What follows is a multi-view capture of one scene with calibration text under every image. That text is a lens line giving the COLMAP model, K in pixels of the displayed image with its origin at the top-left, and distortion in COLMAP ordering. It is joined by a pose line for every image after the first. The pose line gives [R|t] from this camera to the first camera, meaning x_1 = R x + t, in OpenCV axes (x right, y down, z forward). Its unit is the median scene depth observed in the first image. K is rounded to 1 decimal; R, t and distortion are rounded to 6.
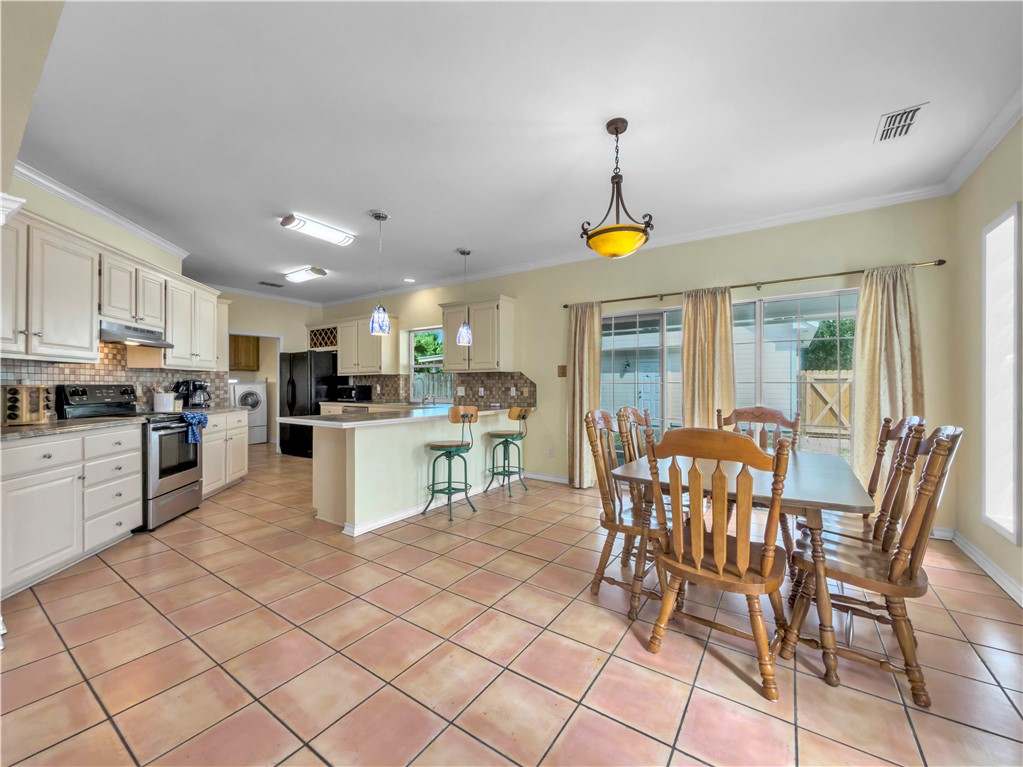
lens RADIAL K [[424.4, 0, 510.2], [0, 424.4, 375.1], [0, 0, 1]] dist [0.001295, 0.000055]
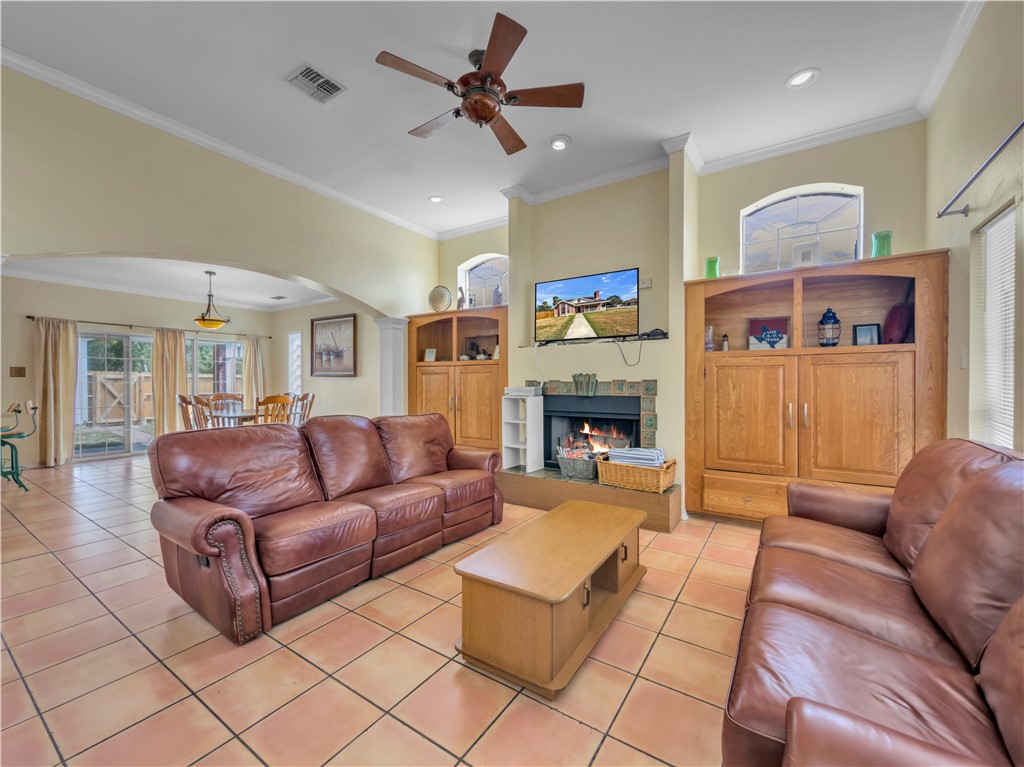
lens RADIAL K [[417.5, 0, 512.0], [0, 417.5, 383.5], [0, 0, 1]] dist [-0.000065, 0.000166]
pose [[0.002506, -0.003633, 0.999990, -1.346507], [-0.022243, 0.999746, 0.003688, -0.017289], [-0.999749, -0.022252, 0.002425, -0.445203]]
